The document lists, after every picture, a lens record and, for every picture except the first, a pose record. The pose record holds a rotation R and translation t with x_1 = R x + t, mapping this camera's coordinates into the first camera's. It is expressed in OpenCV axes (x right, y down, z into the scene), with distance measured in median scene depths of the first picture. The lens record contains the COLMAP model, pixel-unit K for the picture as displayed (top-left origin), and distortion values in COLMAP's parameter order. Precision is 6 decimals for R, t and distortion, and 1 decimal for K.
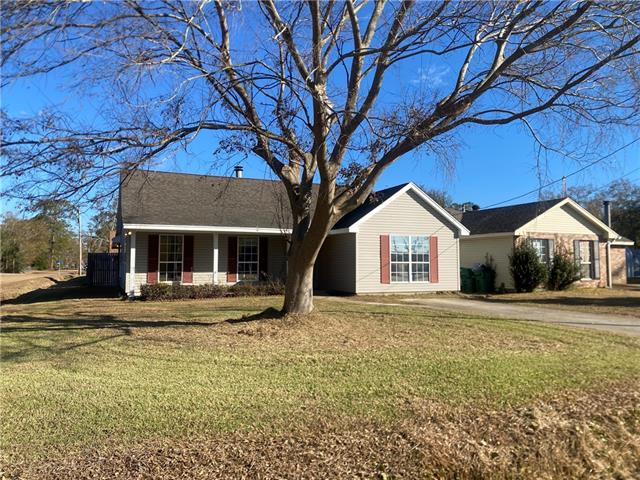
lens RADIAL K [[483.1, 0, 321.9], [0, 483.1, 239.3], [0, 0, 1]] dist [0.036058, -0.022344]
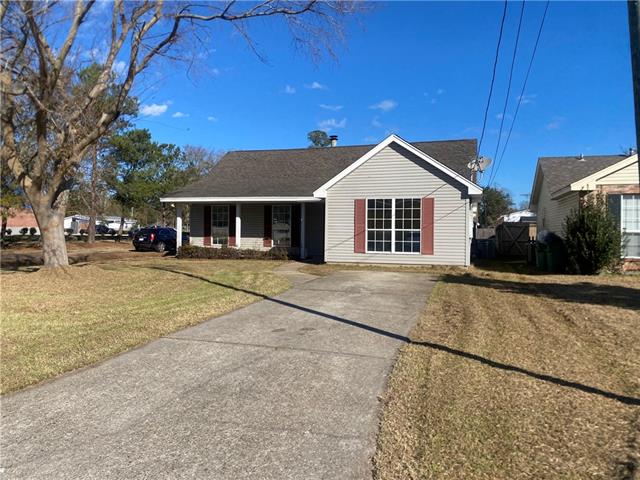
lens RADIAL K [[483.1, 0, 318.1], [0, 483.1, 235.5], [0, 0, 1]] dist [0.036058, -0.022344]
pose [[0.744921, 0.011839, -0.667048, 0.646416], [0.027122, 0.998479, 0.048010, 0.013415], [0.666601, -0.053855, 0.743466, 0.274314]]
